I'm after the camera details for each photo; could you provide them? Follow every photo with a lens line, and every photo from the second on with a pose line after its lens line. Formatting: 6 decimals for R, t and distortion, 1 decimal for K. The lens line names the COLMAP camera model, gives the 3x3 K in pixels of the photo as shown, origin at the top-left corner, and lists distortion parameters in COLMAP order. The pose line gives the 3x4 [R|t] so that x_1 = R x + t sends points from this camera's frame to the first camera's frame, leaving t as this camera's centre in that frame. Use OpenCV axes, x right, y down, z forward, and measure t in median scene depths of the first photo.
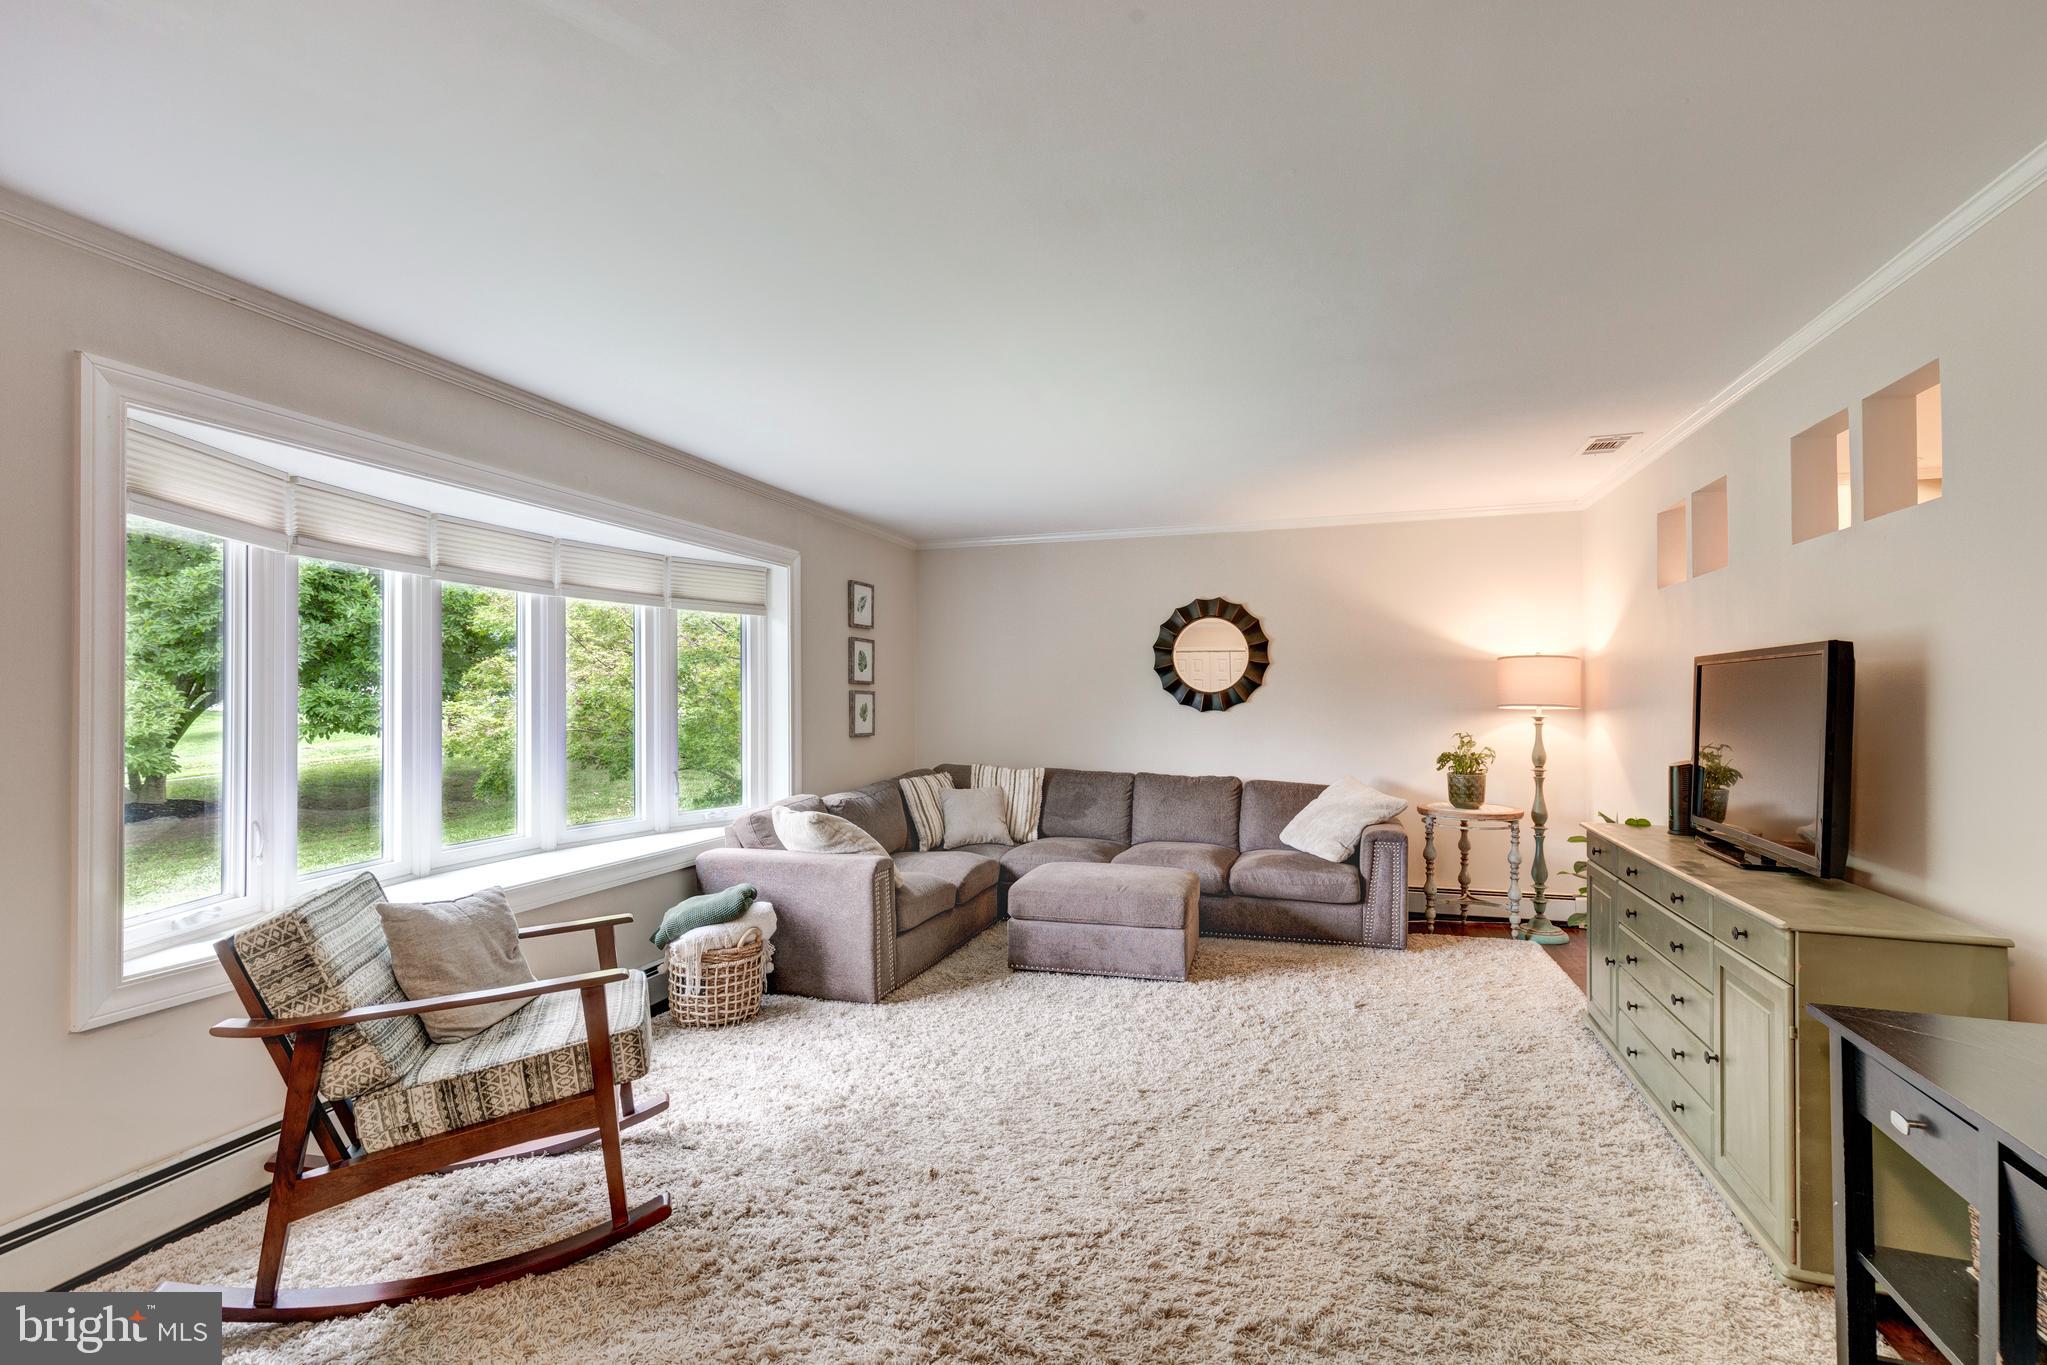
lens RADIAL K [[927.2, 0, 1020.4], [0, 927.2, 674.0], [0, 0, 1]] dist [0.004932, -0.001367]
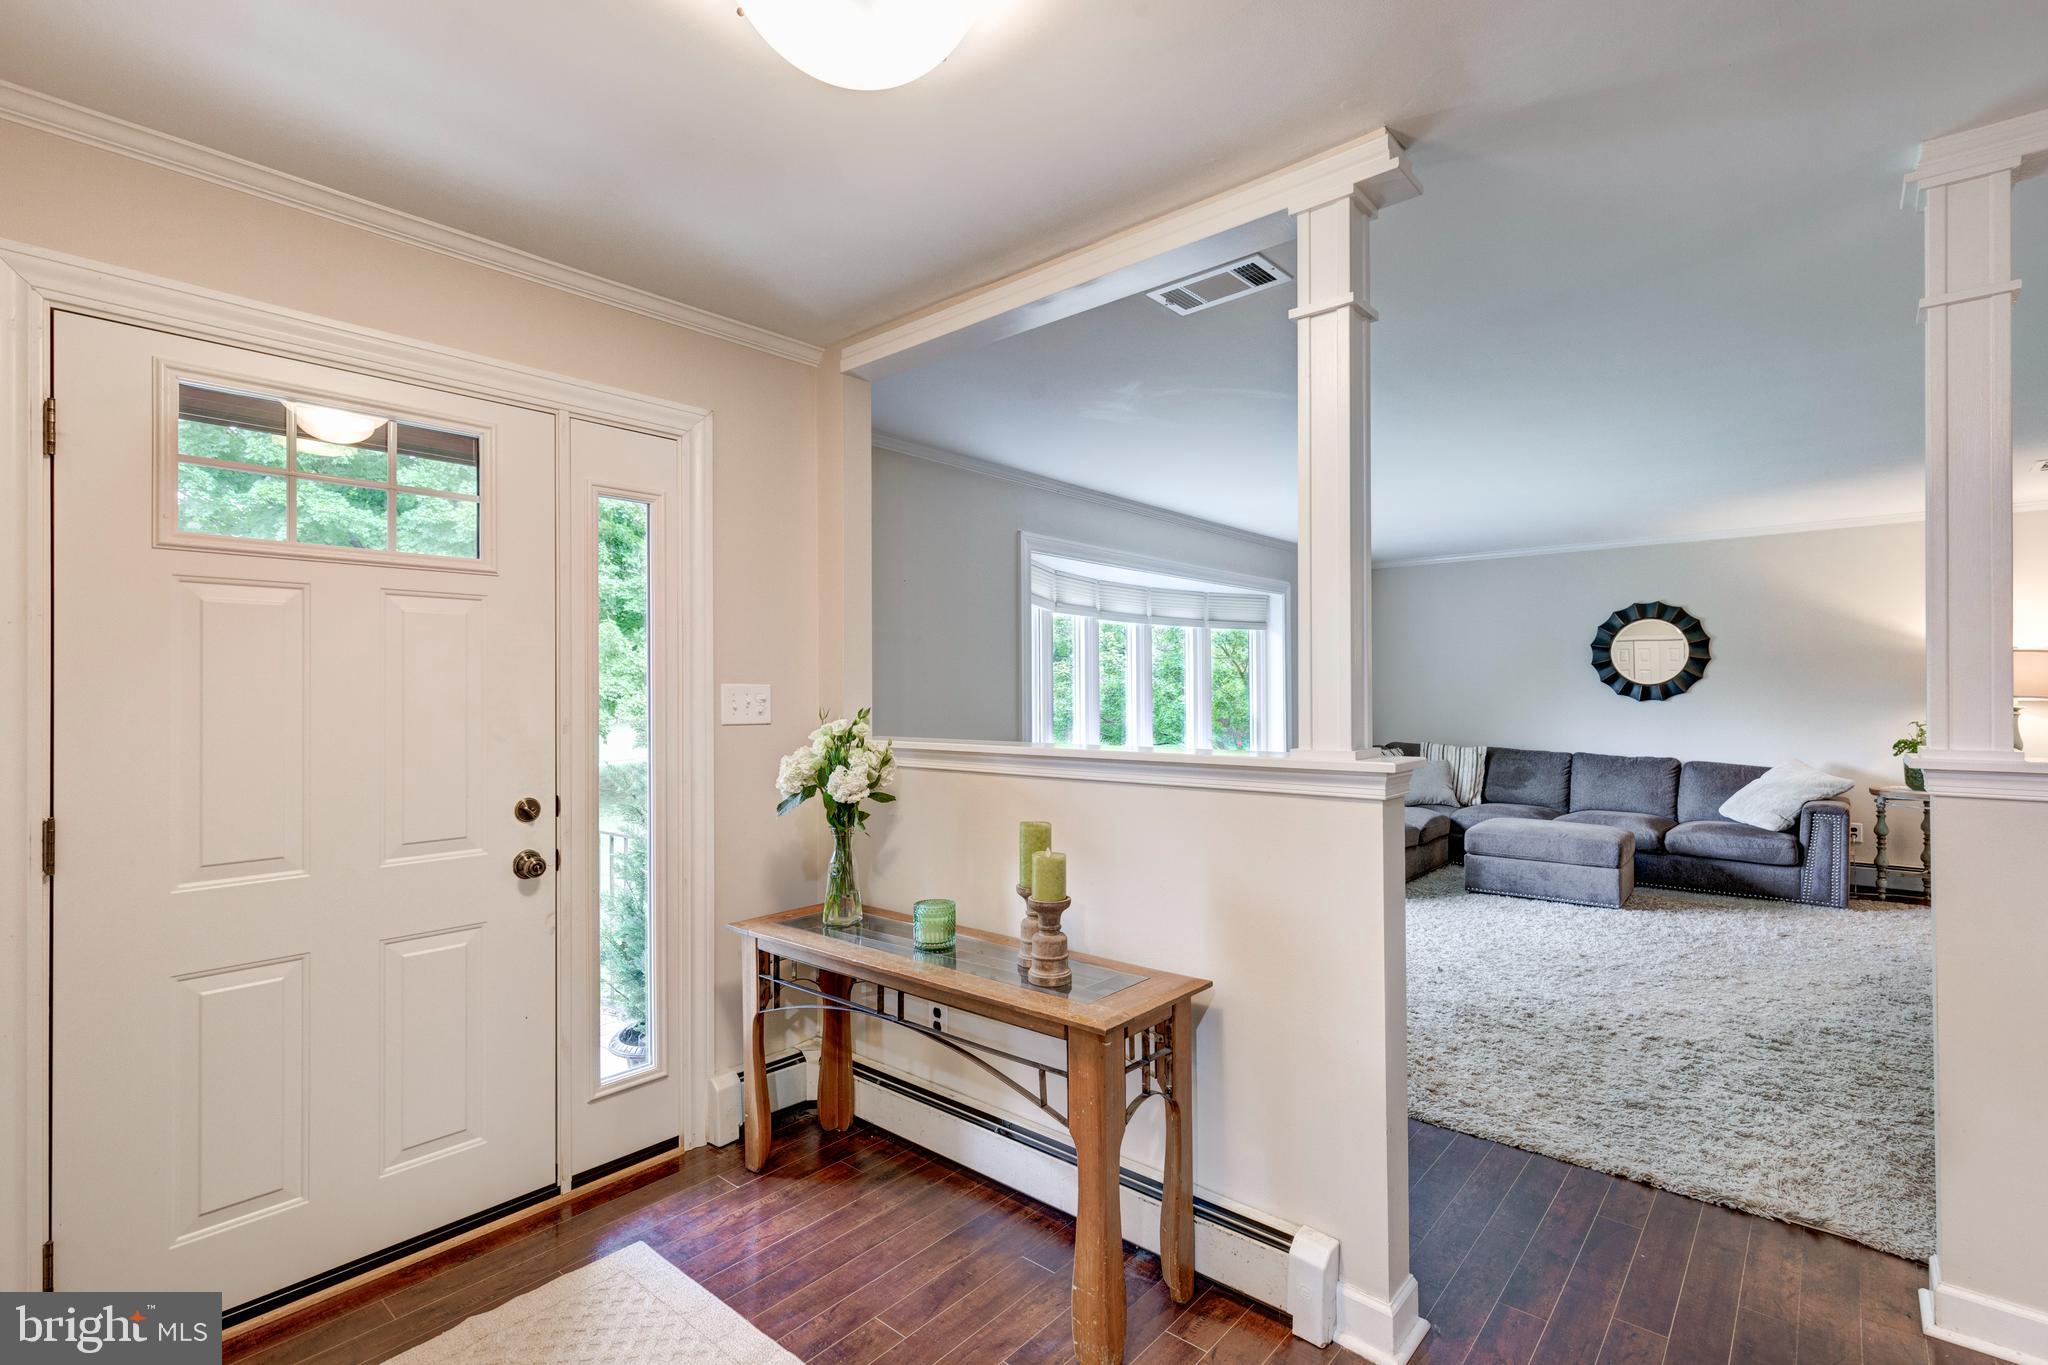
lens RADIAL K [[927.7, 0, 1019.9], [0, 927.7, 681.7], [0, 0, 1]] dist [0.004932, -0.001367]
pose [[0.917635, -0.002062, -0.397419, -0.060036], [0.009707, 0.999805, 0.017225, -0.012526], [0.397306, -0.019664, 0.917475, -0.419836]]
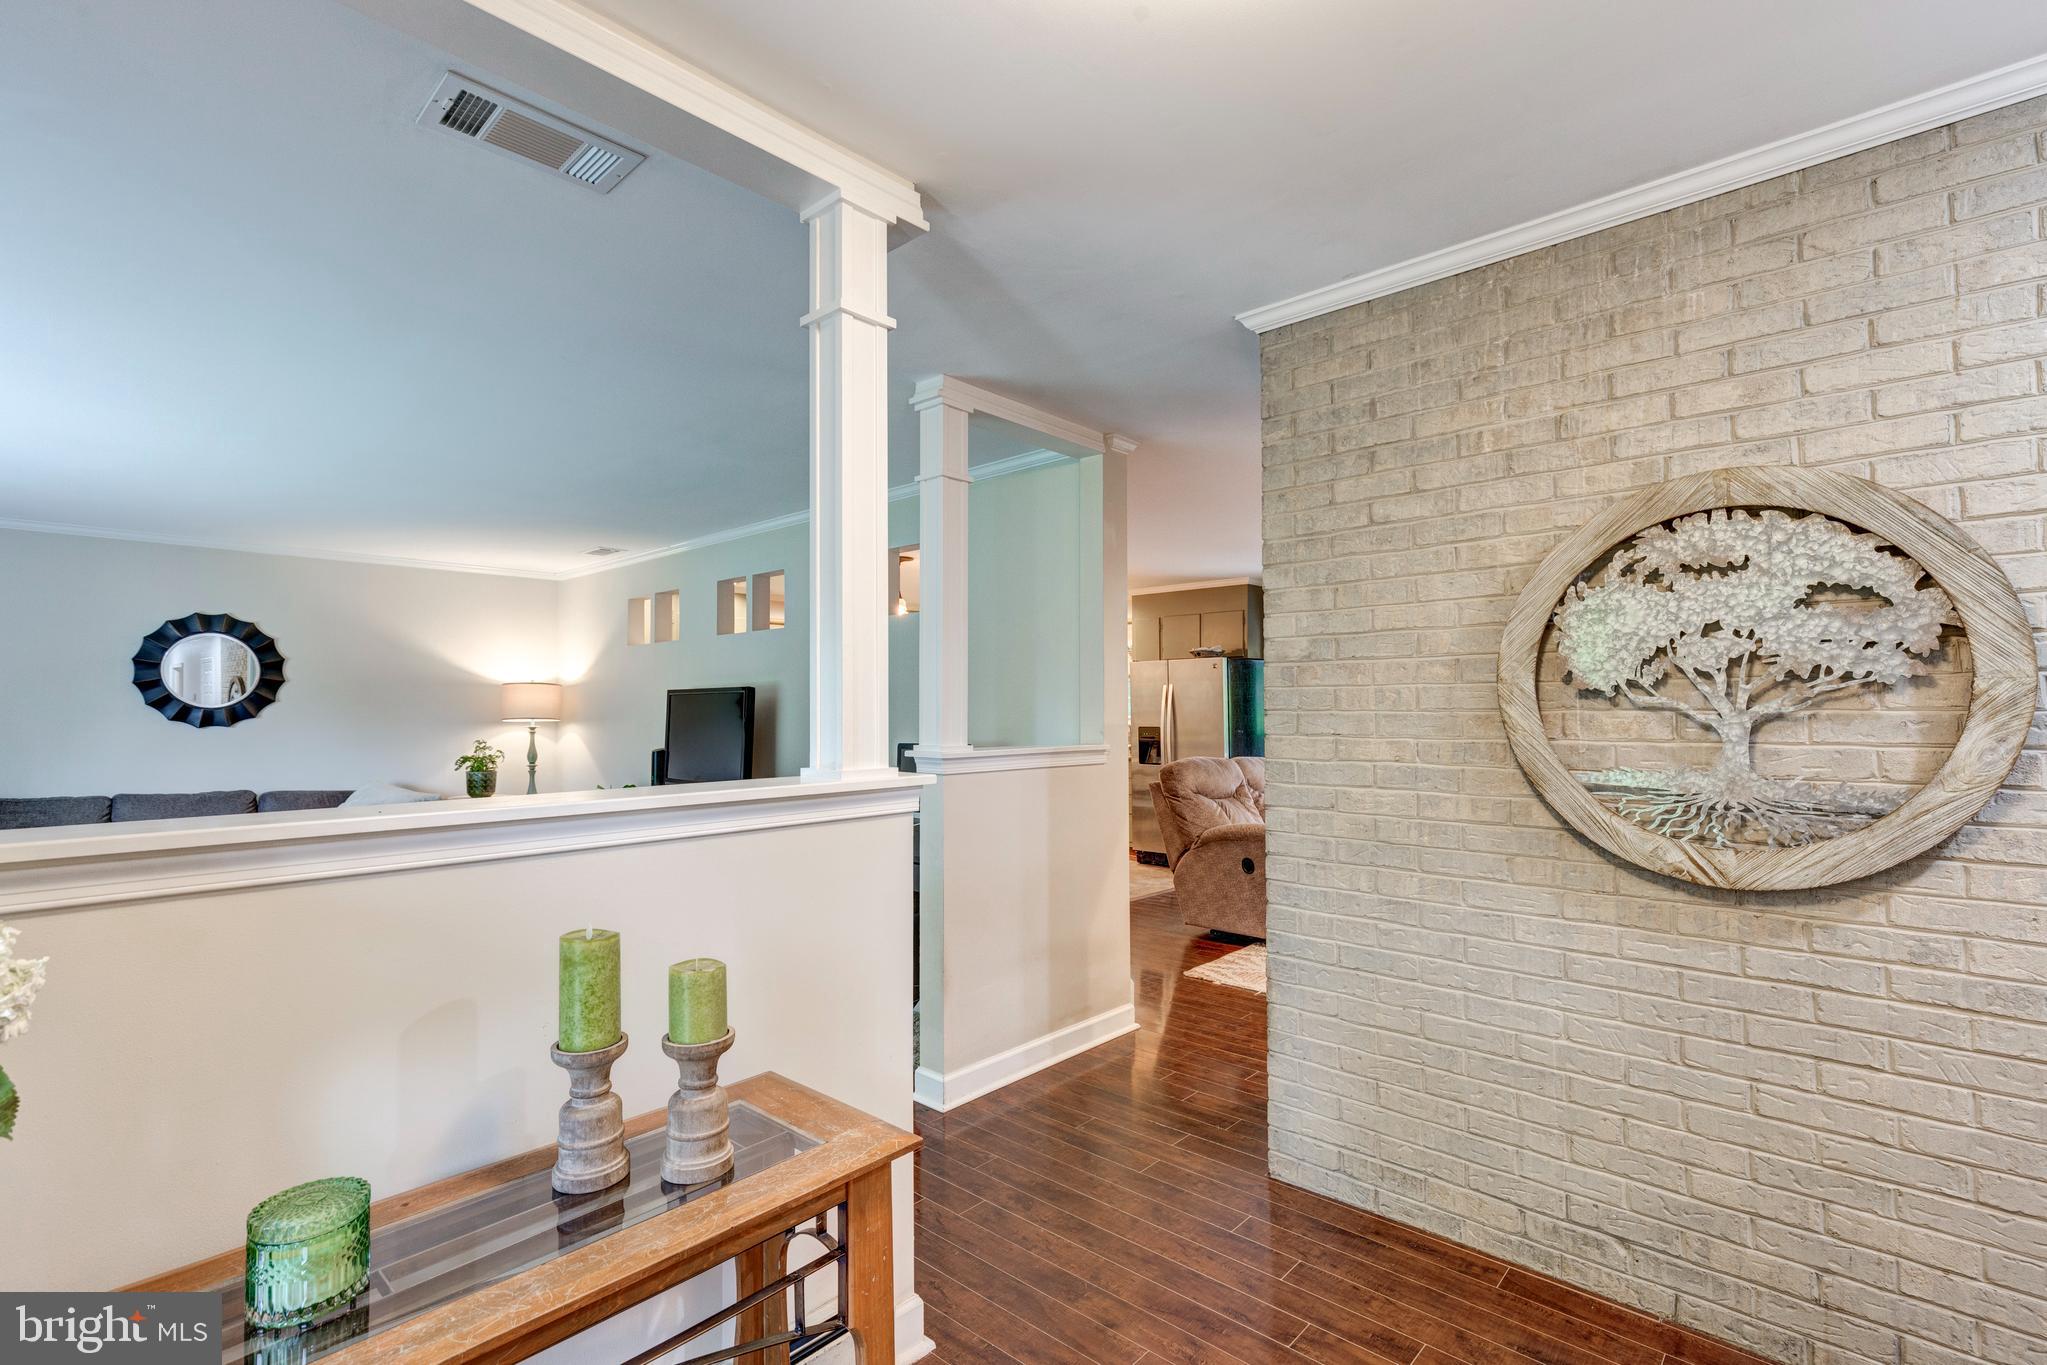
lens RADIAL K [[927.2, 0, 1025.8], [0, 927.2, 701.6], [0, 0, 1]] dist [0.004932, -0.001367]
pose [[0.414078, 0.010690, 0.910179, -0.395533], [-0.020132, 0.999794, -0.002584, -0.002854], [-0.910019, -0.017254, 0.414208, -0.242347]]
